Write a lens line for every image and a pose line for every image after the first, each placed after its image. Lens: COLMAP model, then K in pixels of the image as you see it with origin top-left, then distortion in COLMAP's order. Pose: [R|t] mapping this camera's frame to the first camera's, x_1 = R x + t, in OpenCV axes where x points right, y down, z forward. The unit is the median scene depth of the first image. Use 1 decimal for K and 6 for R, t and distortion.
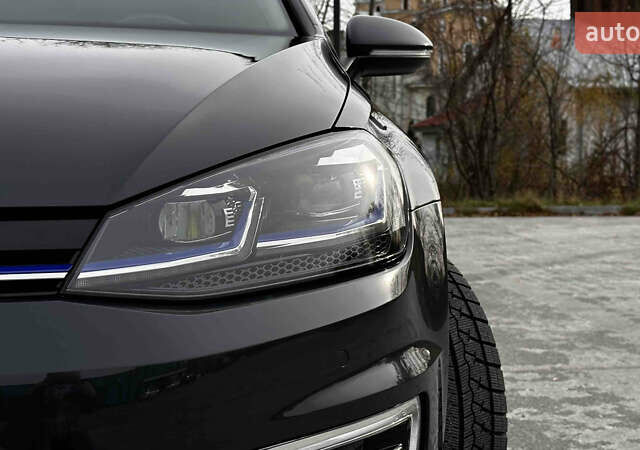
lens RADIAL K [[1112.3, 0, 320.0], [0, 1112.3, 225.0], [0, 0, 1]] dist [0.160000, -0.106068]
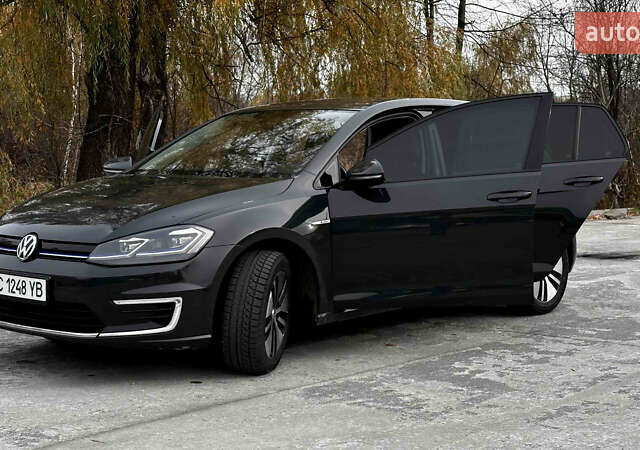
lens RADIAL K [[1112.3, 0, 320.0], [0, 1112.3, 225.0], [0, 0, 1]] dist [0.160000, -0.106068]
pose [[0.699579, 0.060837, -0.711961, 2.543571], [-0.044236, 0.998145, 0.041824, -0.221836], [0.713185, 0.002235, 0.700973, -1.076134]]
